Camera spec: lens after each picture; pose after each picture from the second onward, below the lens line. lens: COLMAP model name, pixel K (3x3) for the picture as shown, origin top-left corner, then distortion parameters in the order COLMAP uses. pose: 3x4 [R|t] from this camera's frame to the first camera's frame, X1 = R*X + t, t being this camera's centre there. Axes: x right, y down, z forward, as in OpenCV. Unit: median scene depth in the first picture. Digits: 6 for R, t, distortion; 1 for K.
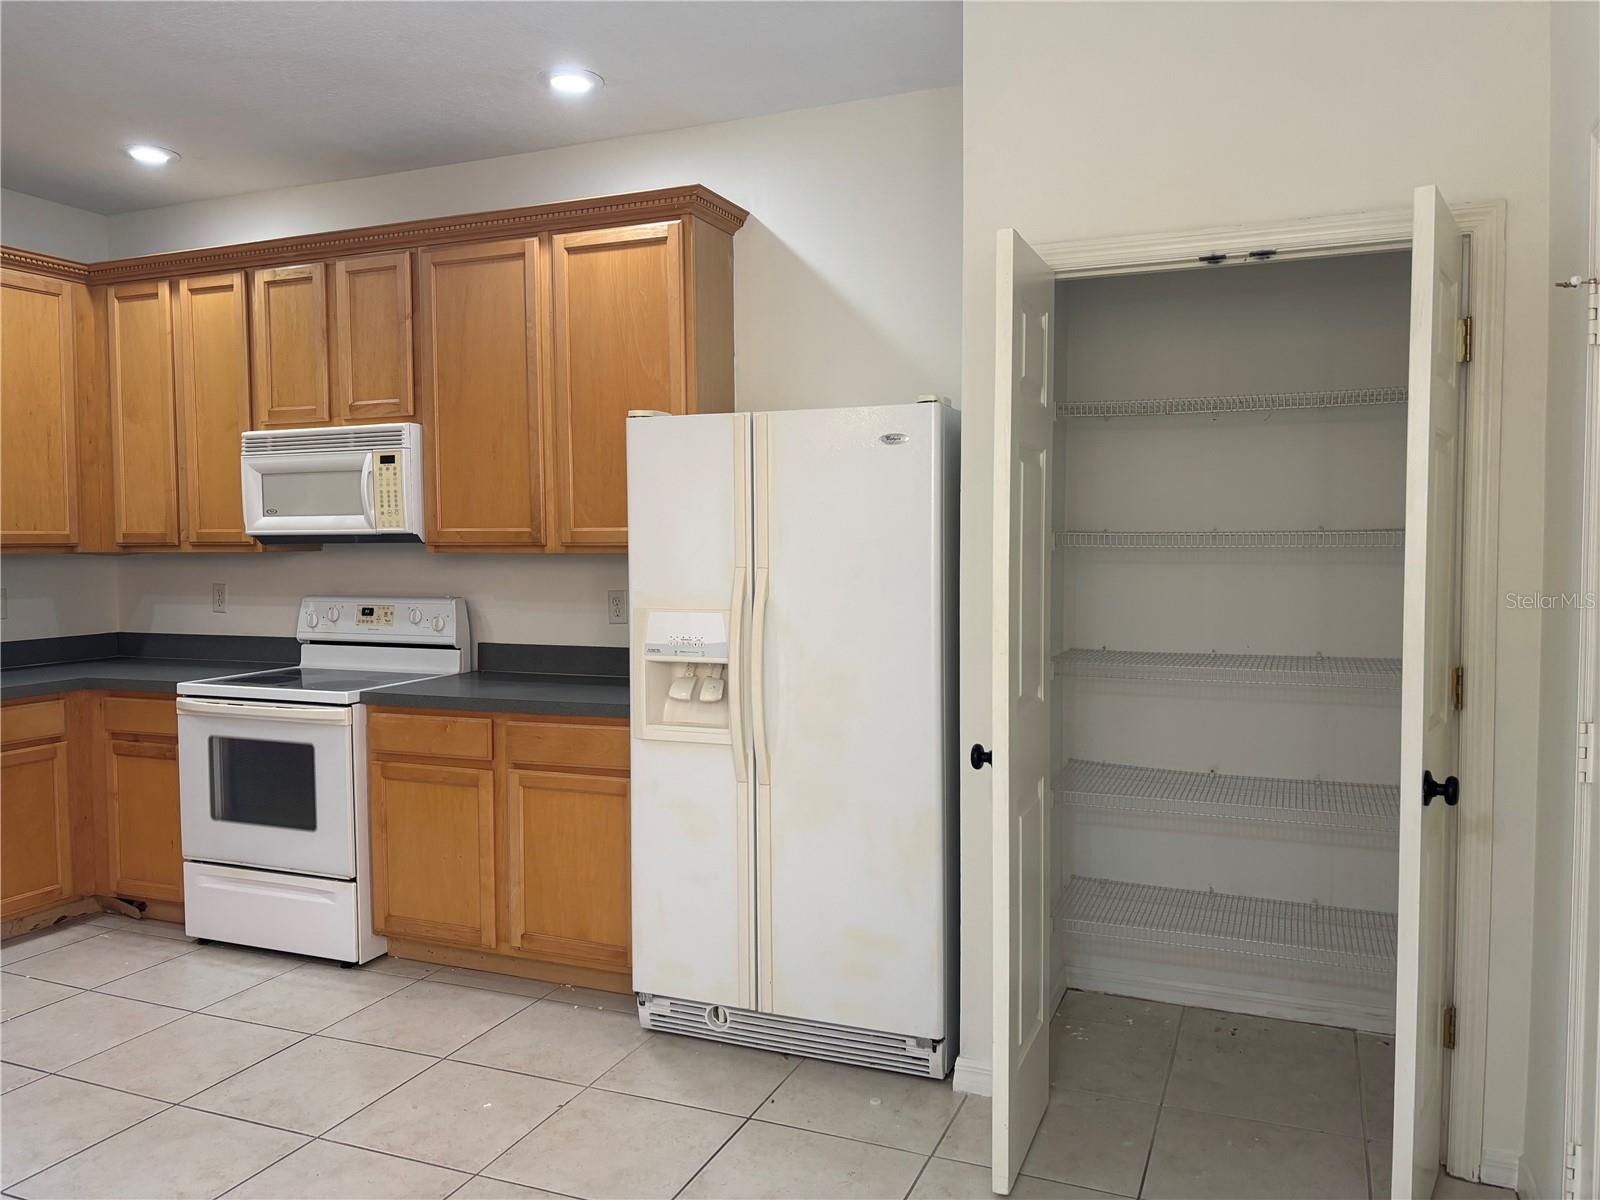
lens RADIAL K [[1210.0, 0, 802.9], [0, 1210.0, 600.3], [0, 0, 1]] dist [0.044470, -0.059367]
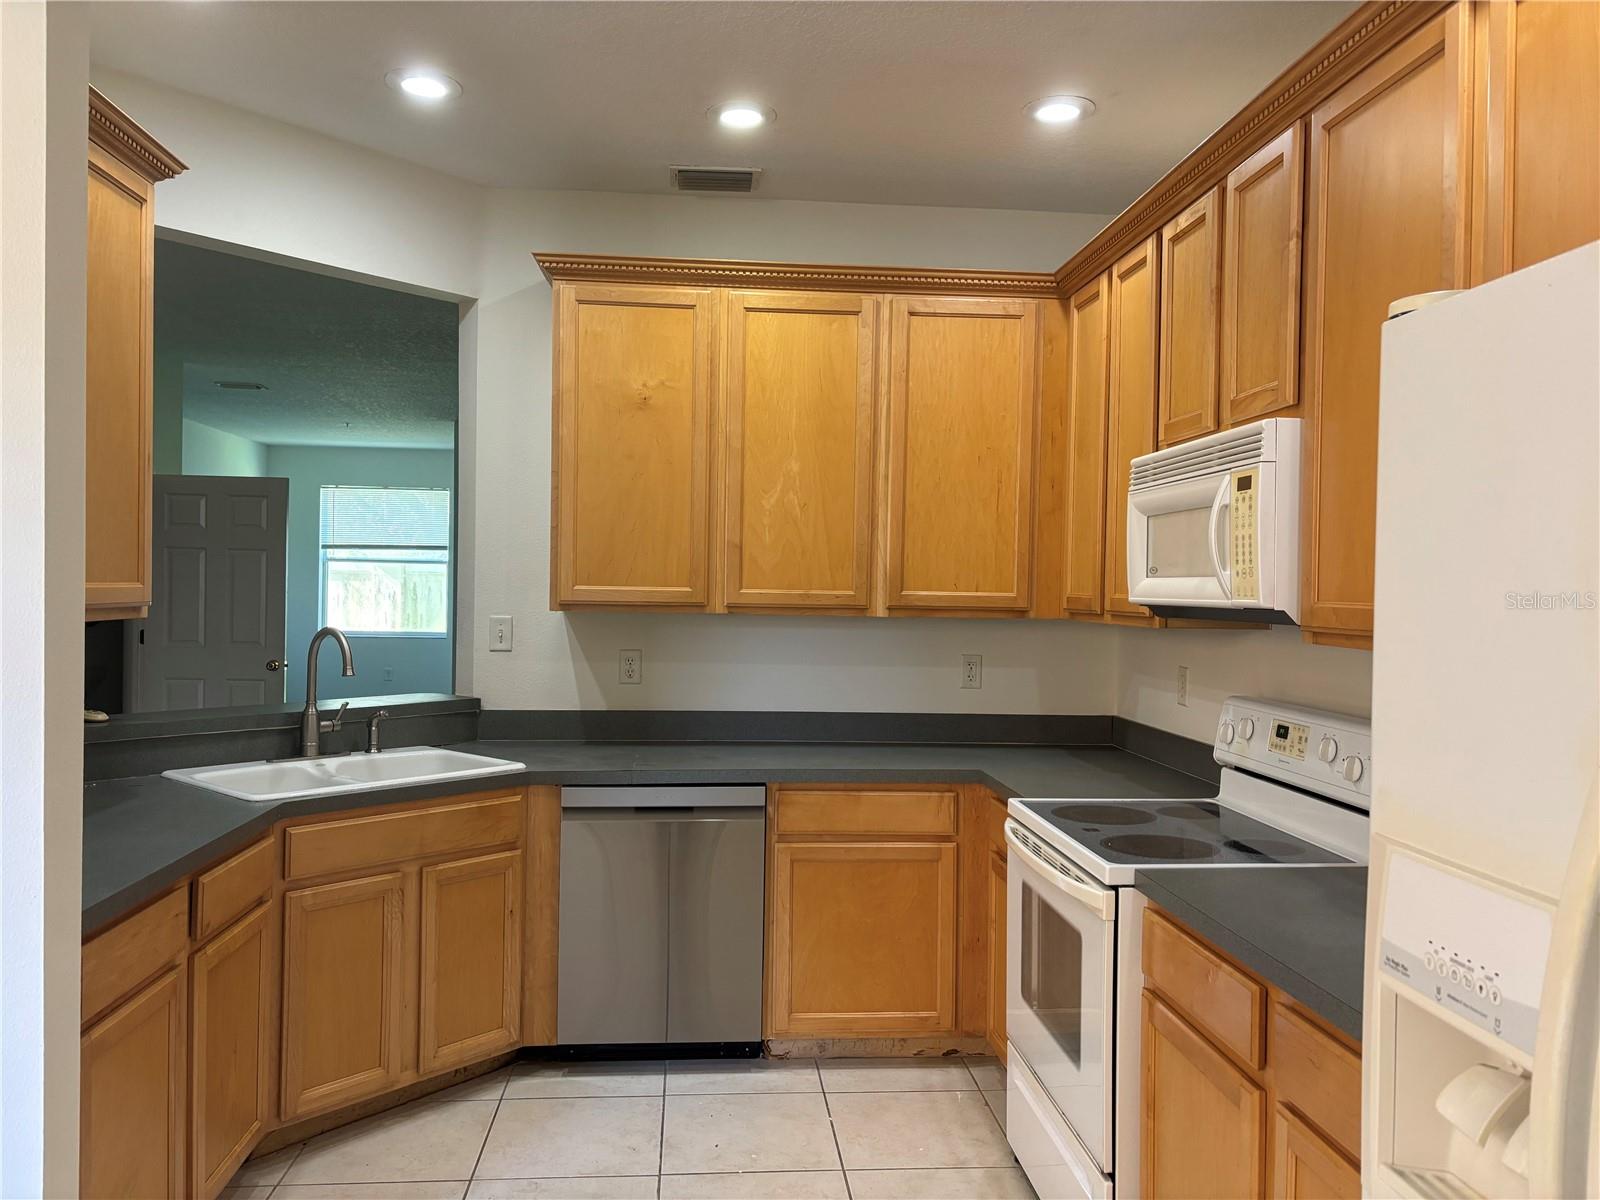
lens RADIAL K [[1210.0, 0, 795.2], [0, 1210.0, 605.5], [0, 0, 1]] dist [0.044470, -0.059367]
pose [[0.458601, 0.029464, -0.888154, 0.081214], [-0.069305, 0.997592, -0.002692, -0.037319], [0.885936, 0.062788, 0.459538, 0.505550]]
